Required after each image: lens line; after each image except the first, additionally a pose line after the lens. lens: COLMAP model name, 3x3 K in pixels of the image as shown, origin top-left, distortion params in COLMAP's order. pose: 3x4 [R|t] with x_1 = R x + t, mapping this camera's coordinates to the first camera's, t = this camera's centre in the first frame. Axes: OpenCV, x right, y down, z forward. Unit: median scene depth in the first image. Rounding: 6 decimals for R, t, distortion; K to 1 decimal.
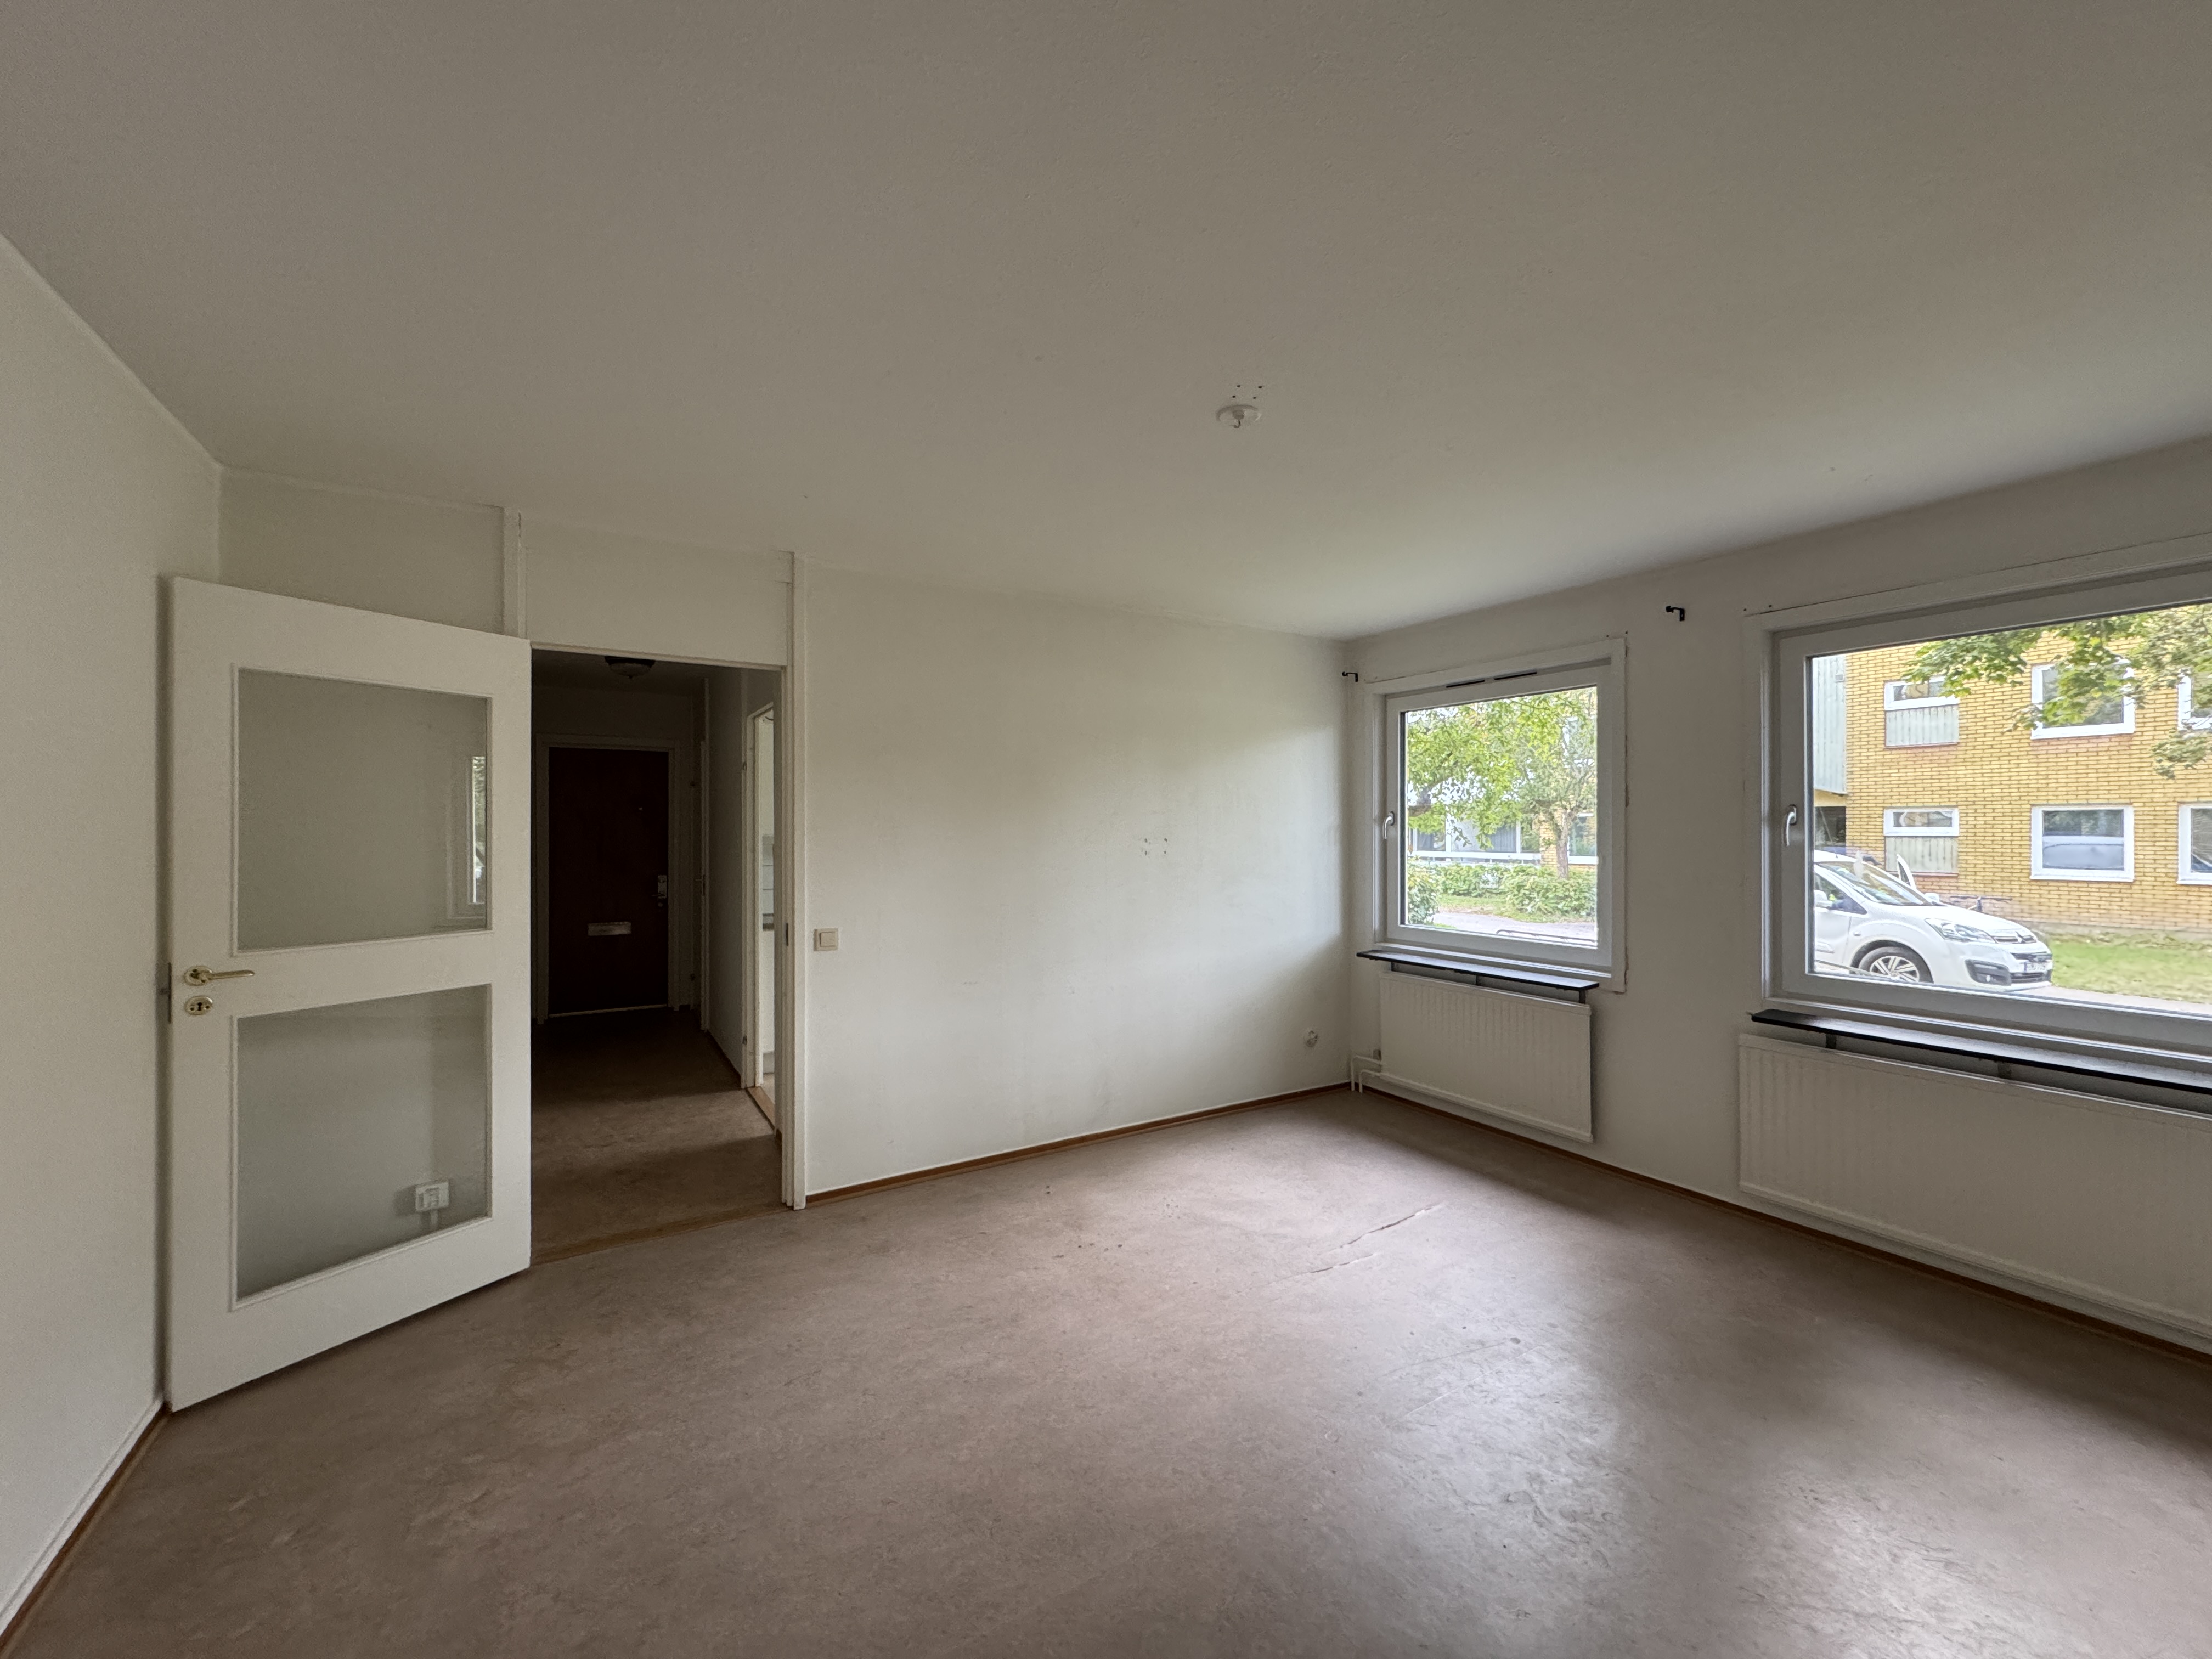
lens RADIAL K [[884.2, 0, 1108.2], [0, 884.2, 824.8], [0, 0, 1]] dist [0.002036, 0.000509]
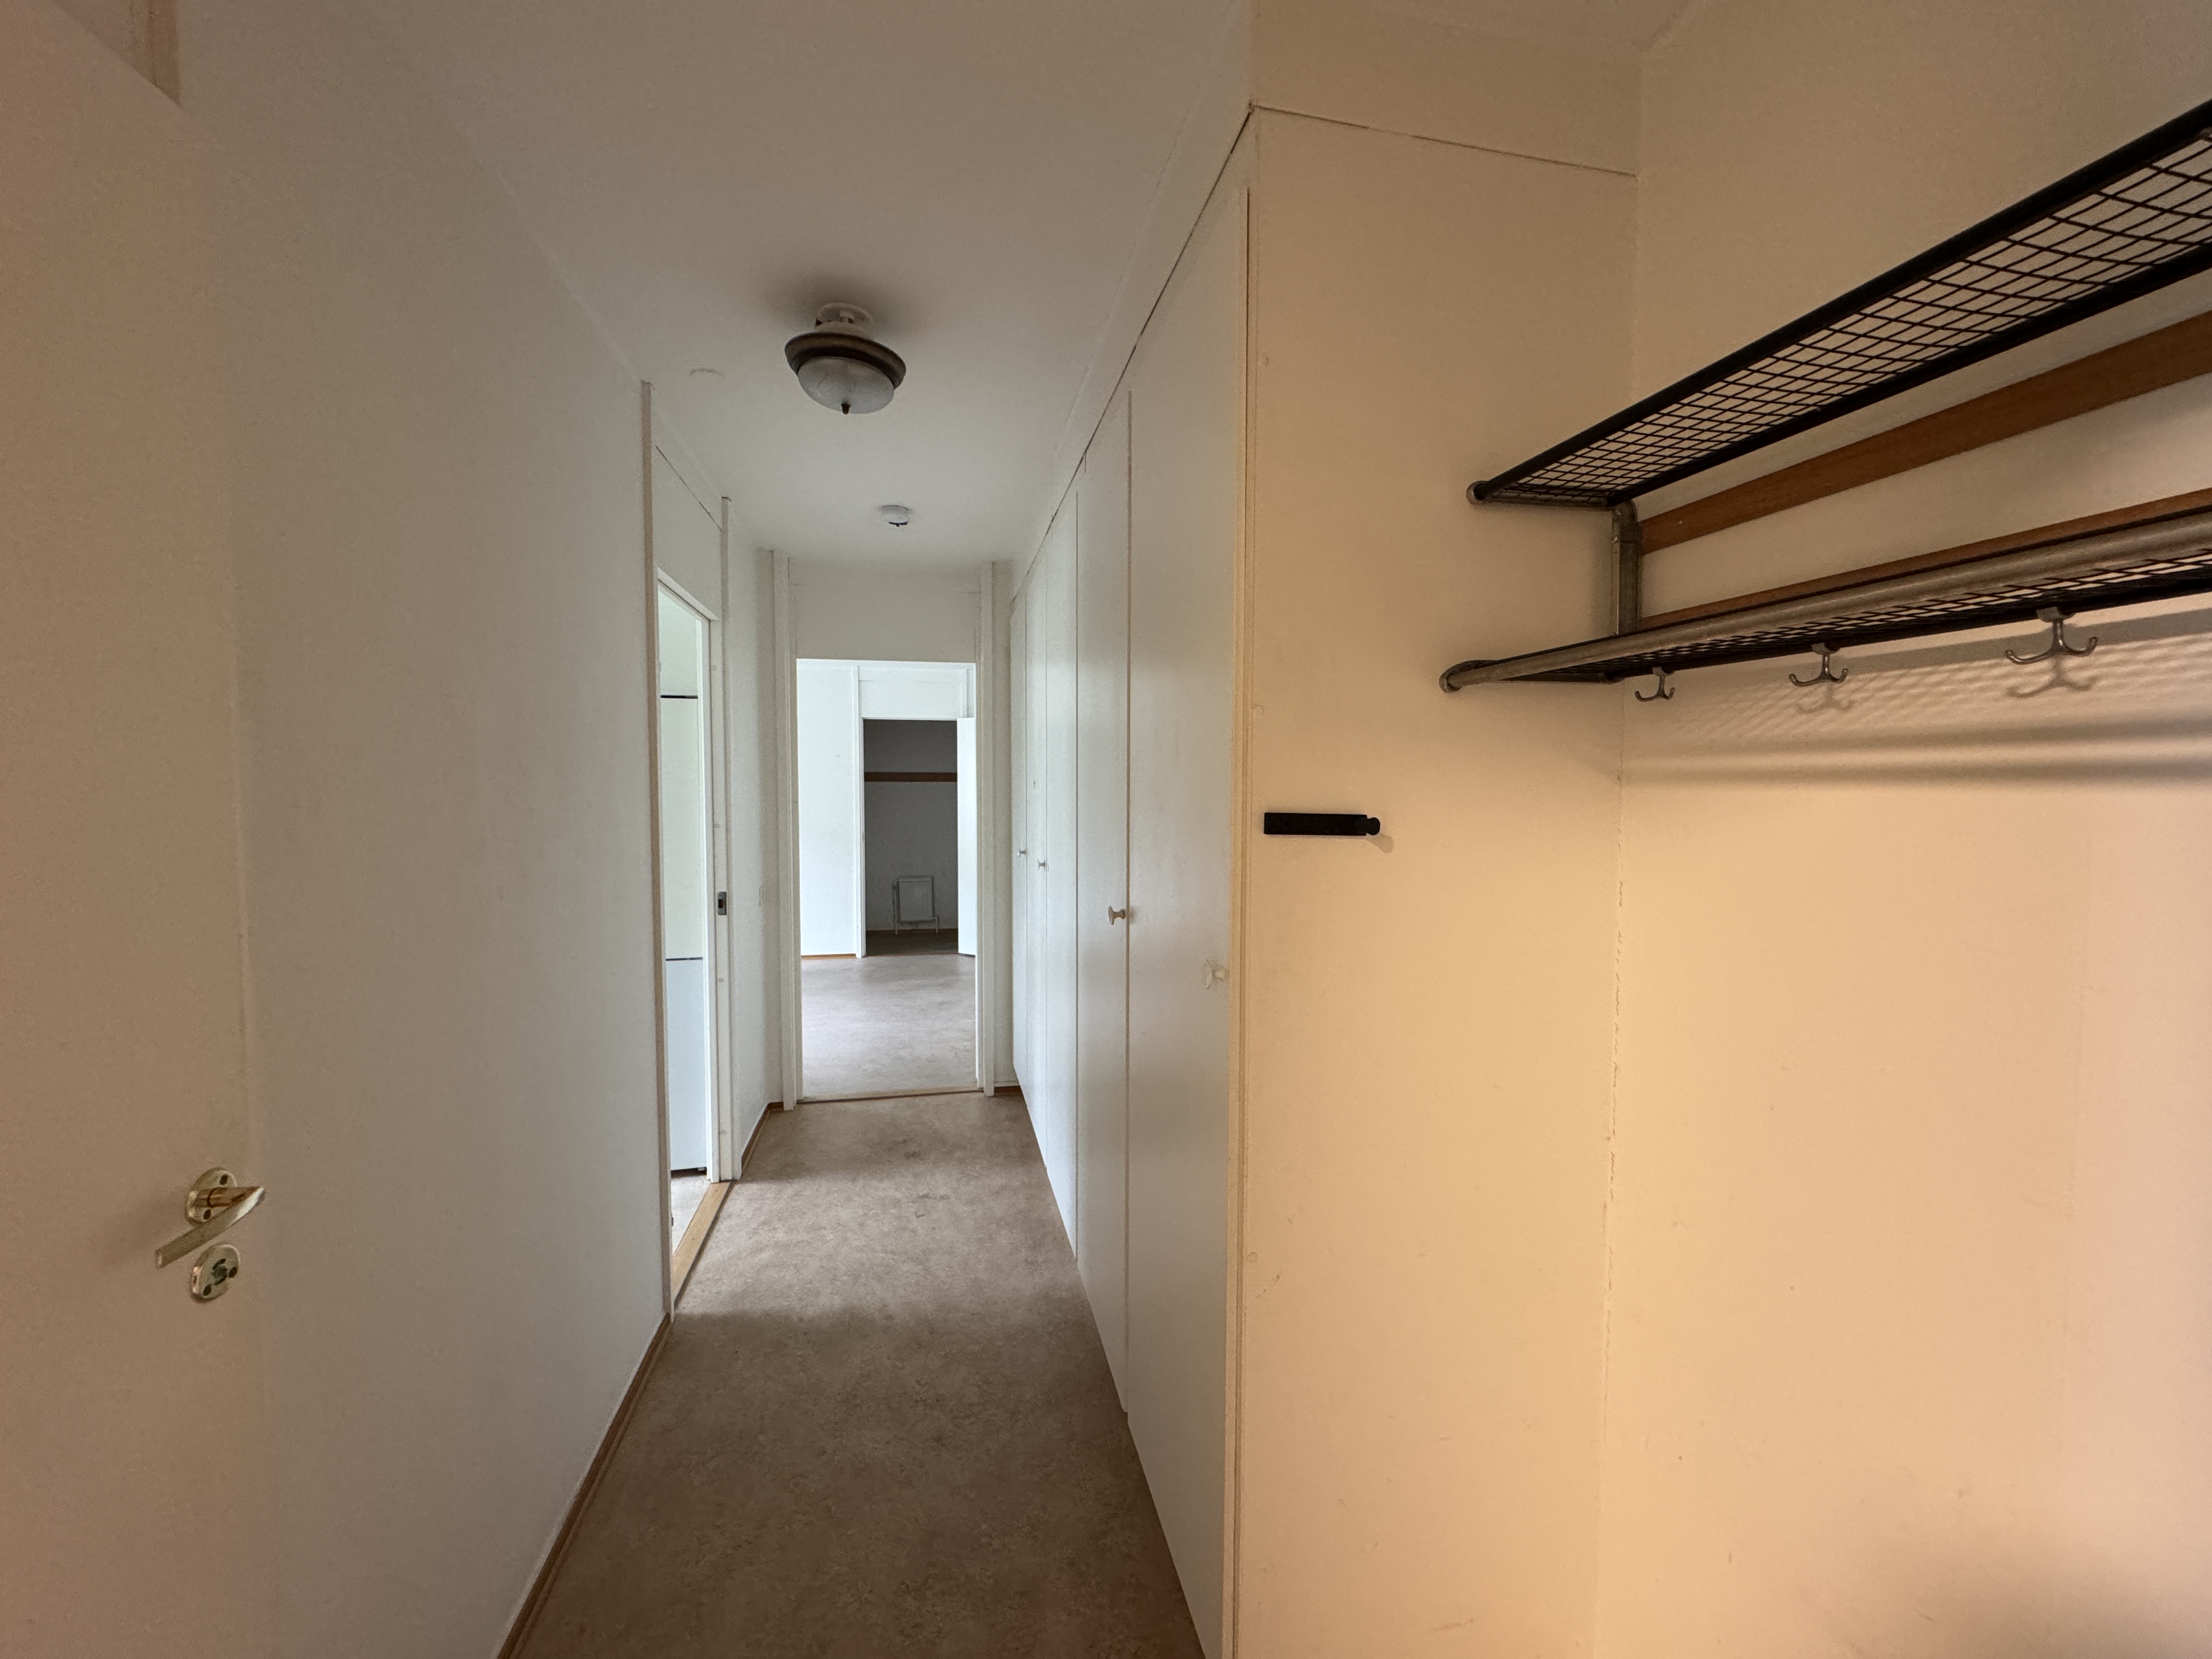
lens RADIAL K [[884.2, 0, 1108.2], [0, 884.2, 824.8], [0, 0, 1]] dist [0.002036, 0.000509]
pose [[-0.941290, -0.019320, 0.337045, -0.994610], [-0.005289, 0.999083, 0.042497, -0.002931], [-0.337557, 0.038219, -0.940529, 1.696680]]
